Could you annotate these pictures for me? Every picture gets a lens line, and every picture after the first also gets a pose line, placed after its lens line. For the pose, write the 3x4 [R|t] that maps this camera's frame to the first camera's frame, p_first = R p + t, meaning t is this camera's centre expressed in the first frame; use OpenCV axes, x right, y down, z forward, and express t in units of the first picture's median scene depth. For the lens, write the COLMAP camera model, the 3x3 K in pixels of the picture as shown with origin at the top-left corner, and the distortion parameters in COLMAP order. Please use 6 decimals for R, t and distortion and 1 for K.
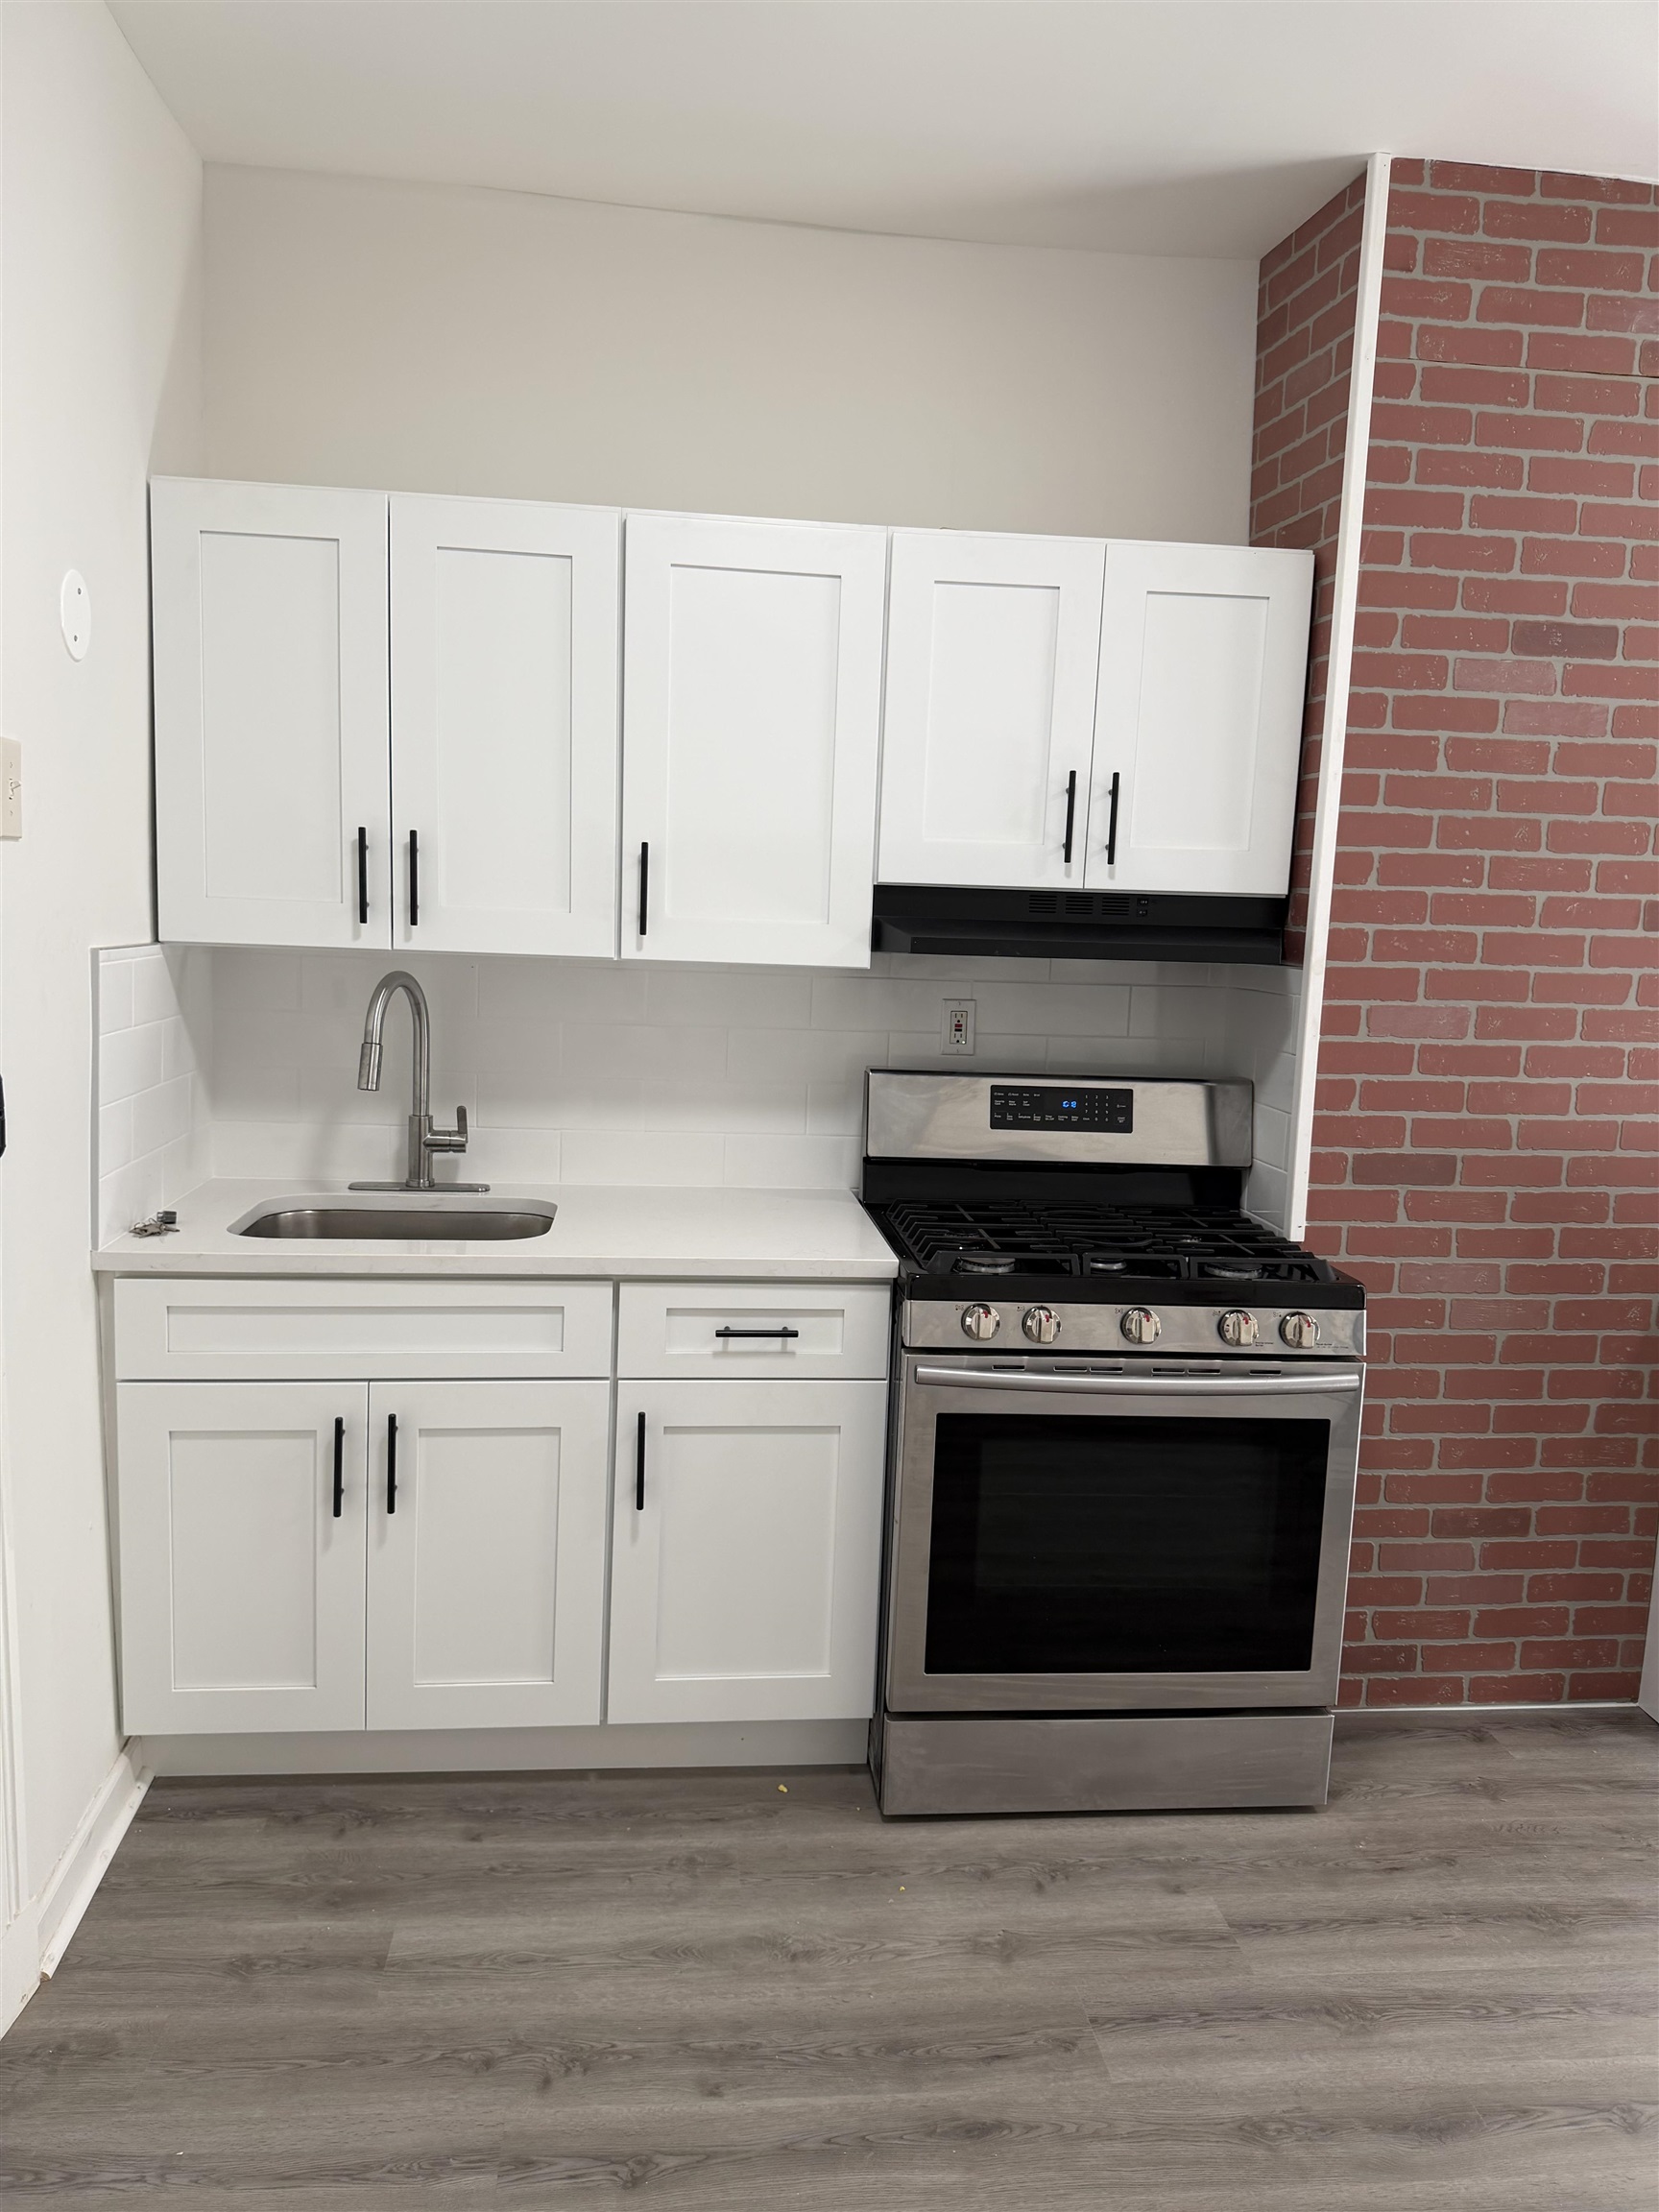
lens RADIAL K [[1561.6, 0, 824.3], [0, 1561.6, 1117.6], [0, 0, 1]] dist [0.062091, -0.074582]
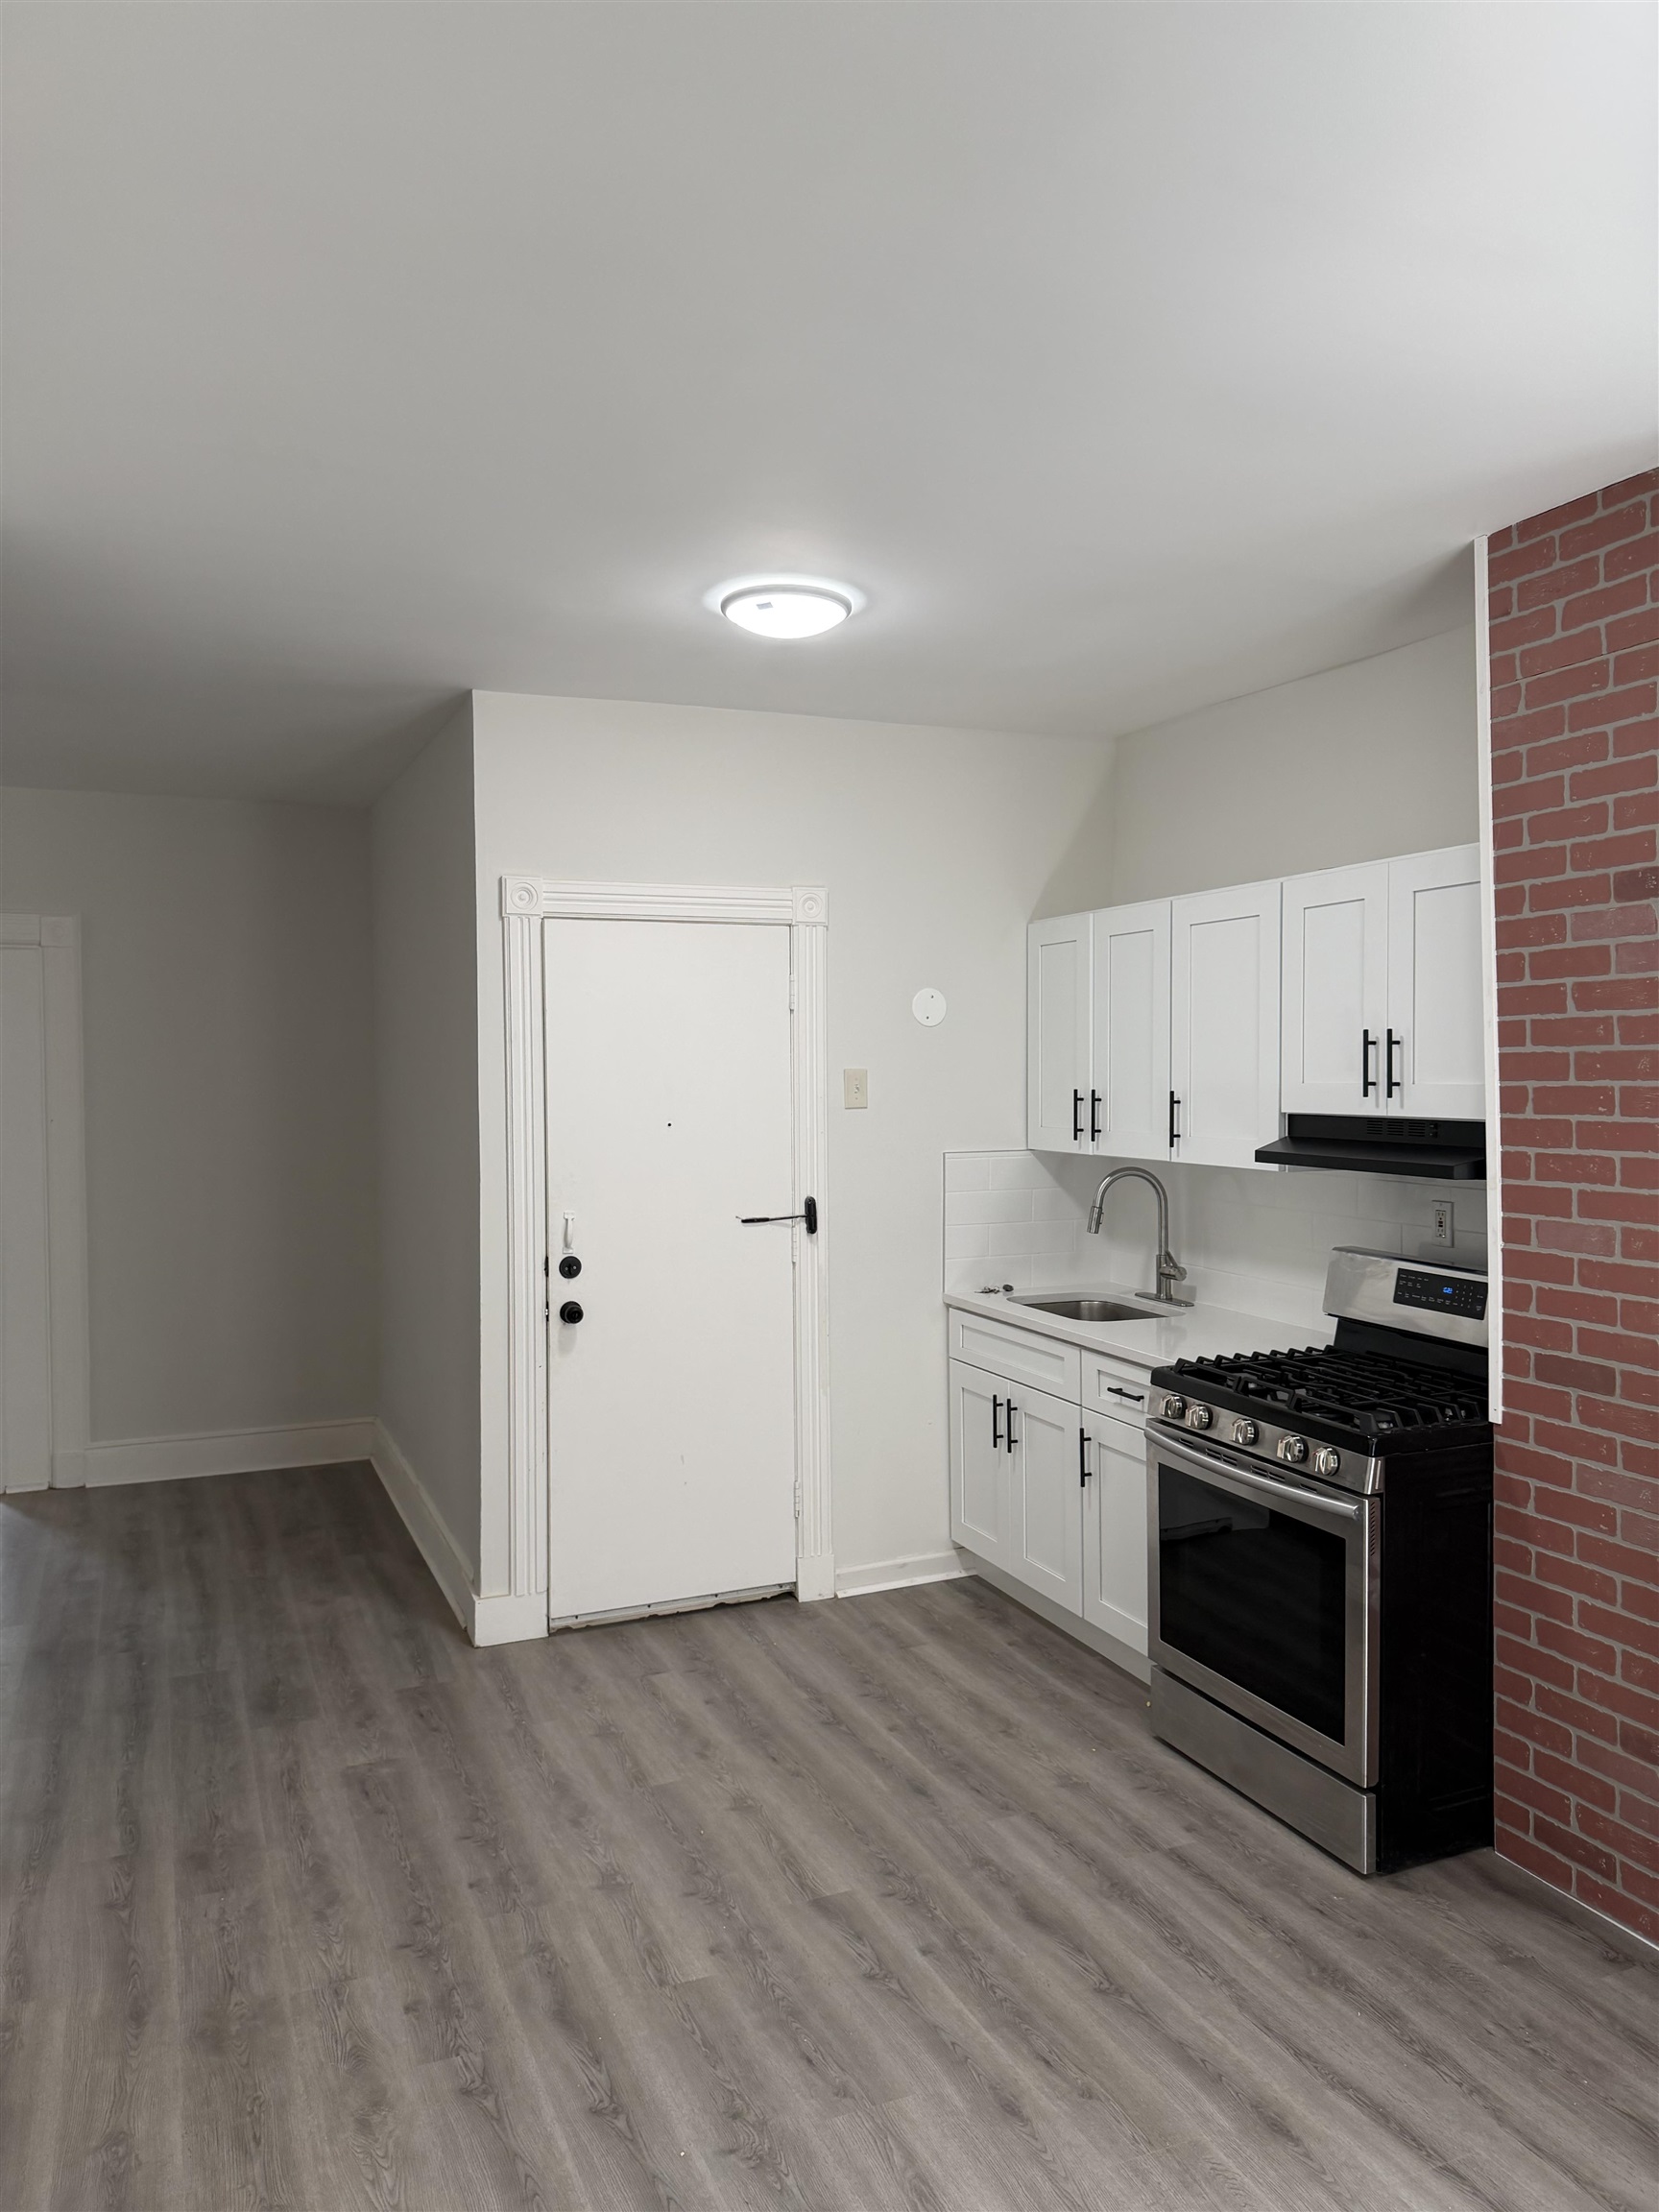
lens RADIAL K [[1561.6, 0, 824.3], [0, 1561.6, 1117.6], [0, 0, 1]] dist [0.062091, -0.074582]
pose [[0.287894, -0.006938, -0.957637, 1.309987], [-0.107465, 0.993424, -0.039505, -0.045582], [0.951614, 0.114285, 0.285255, 0.190357]]
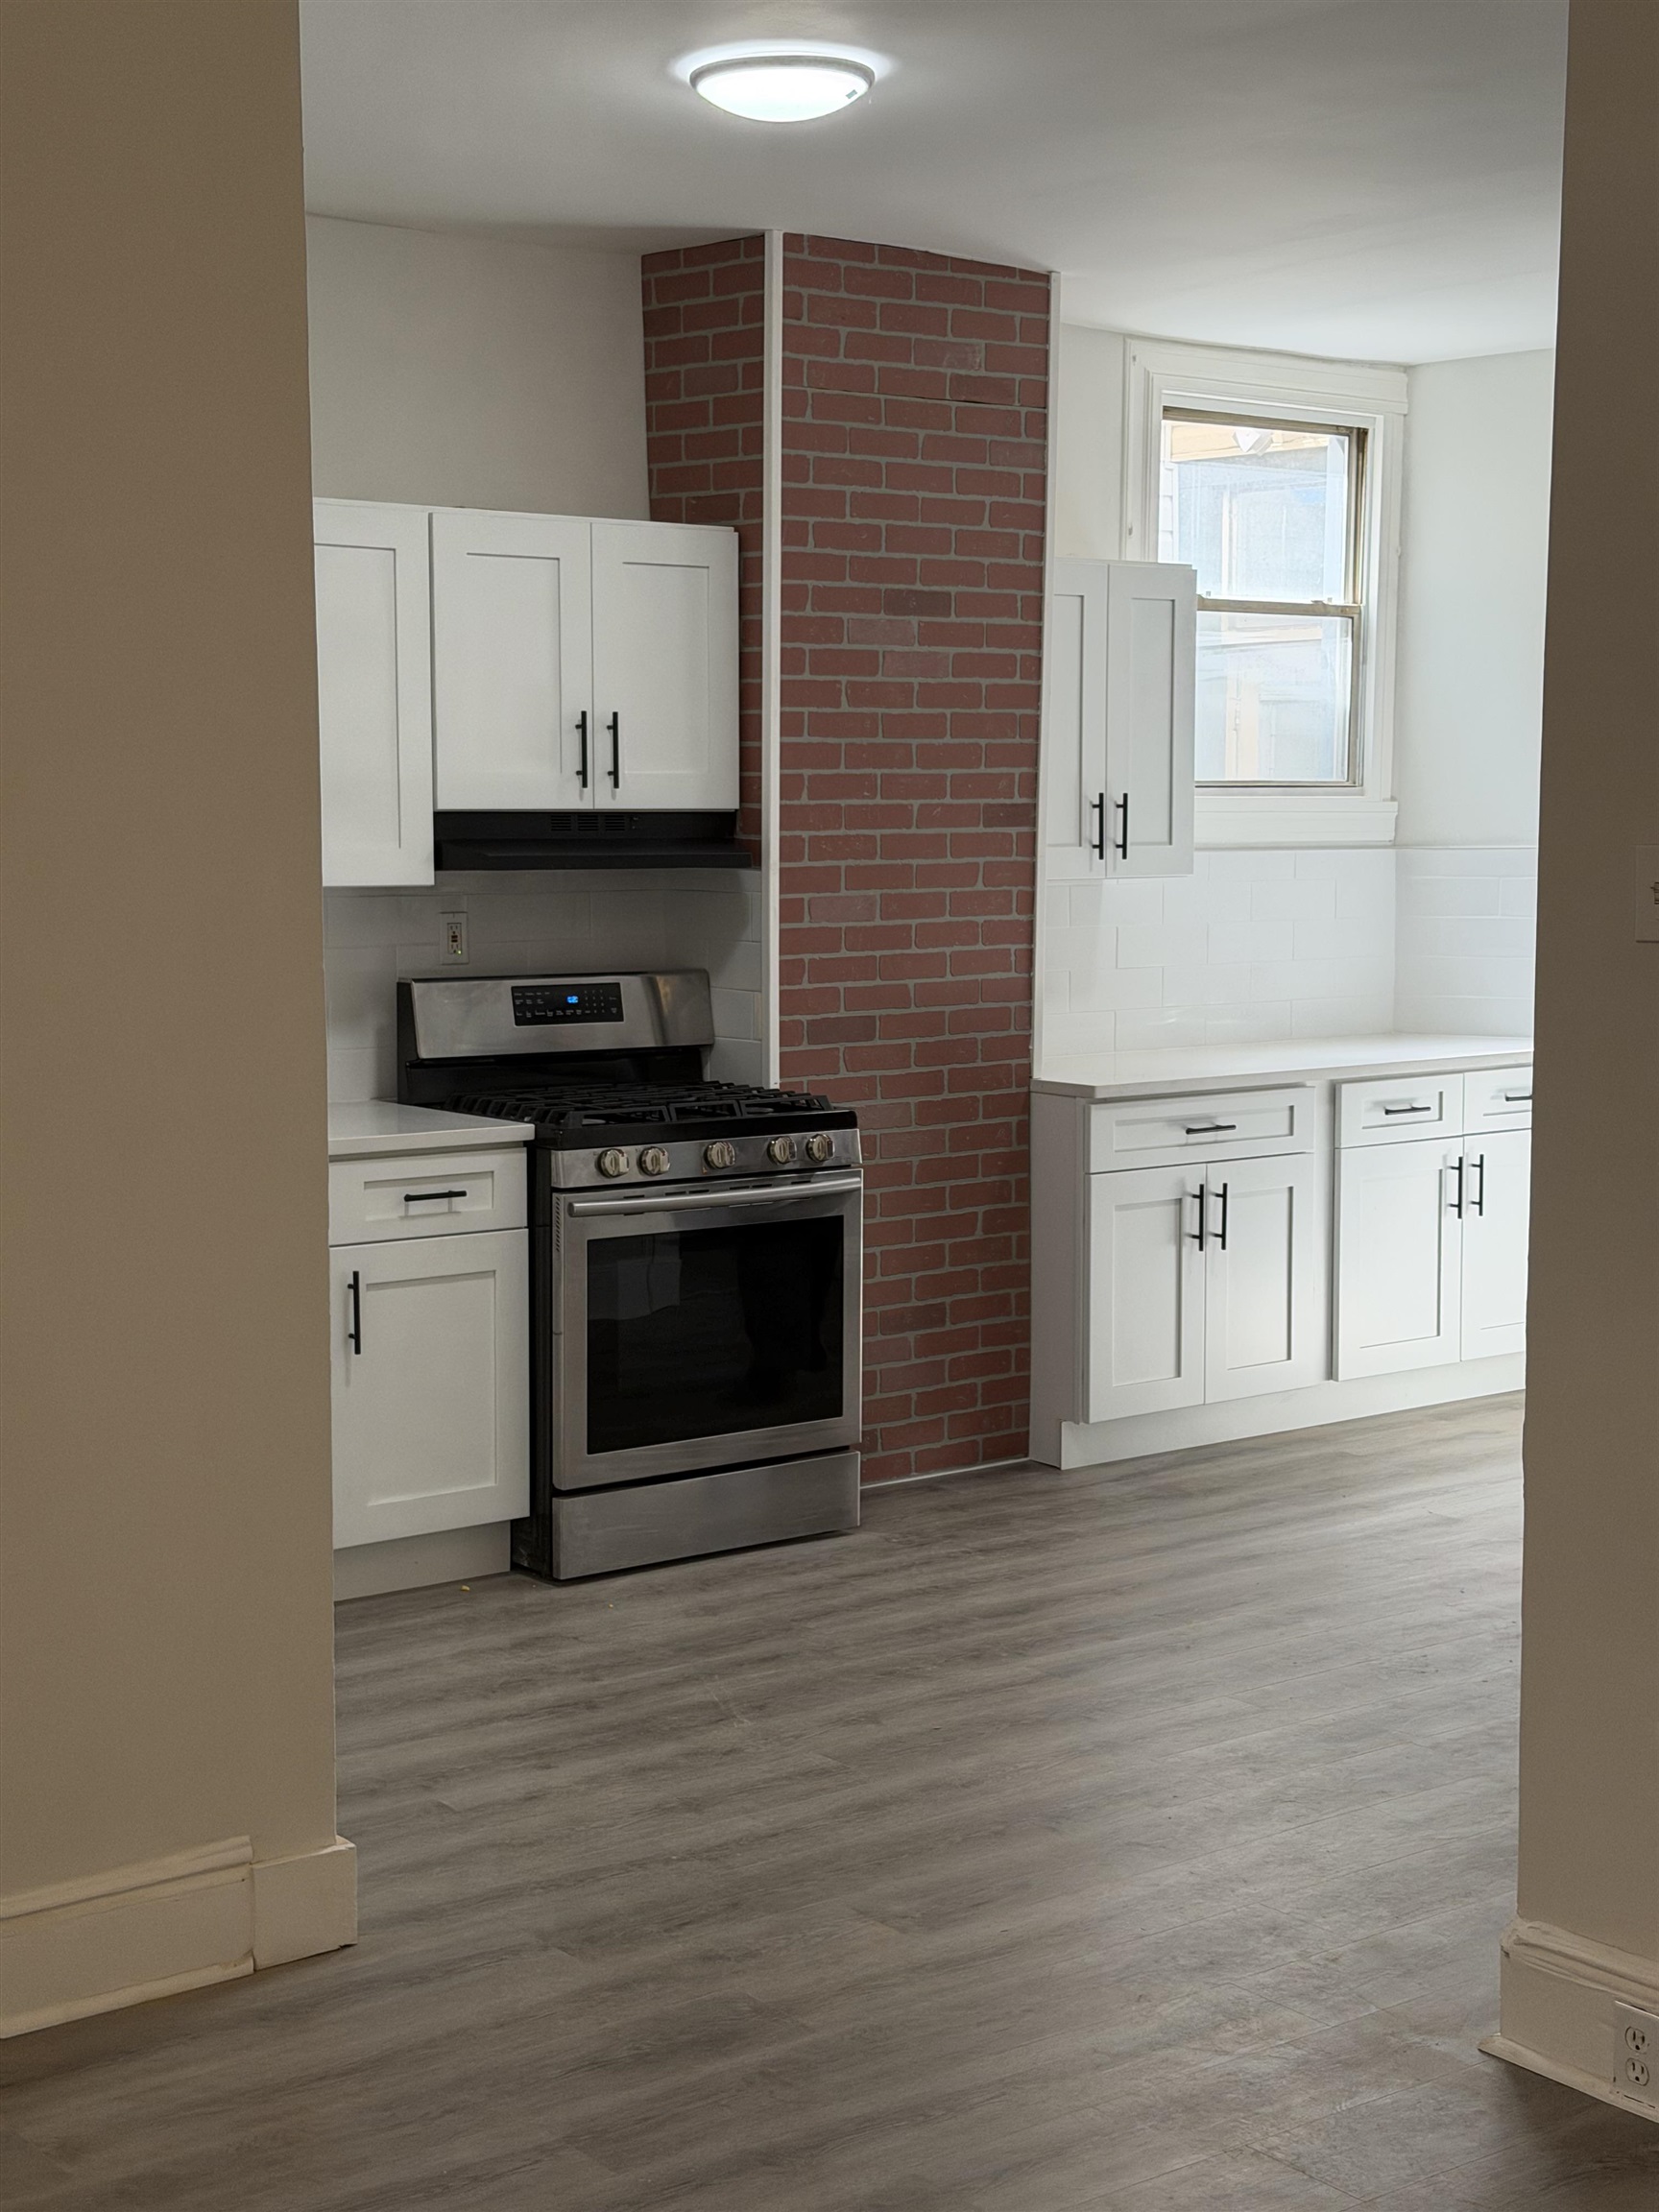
lens RADIAL K [[3131.0, 0, 829.5], [0, 3131.0, 1106.0], [0, 0, 1]] dist [0.225856, -0.011468]
pose [[0.848167, -0.088264, 0.522324, -0.955134], [0.099023, 0.995058, 0.007352, 0.076026], [-0.520391, 0.045486, 0.852716, -1.111948]]
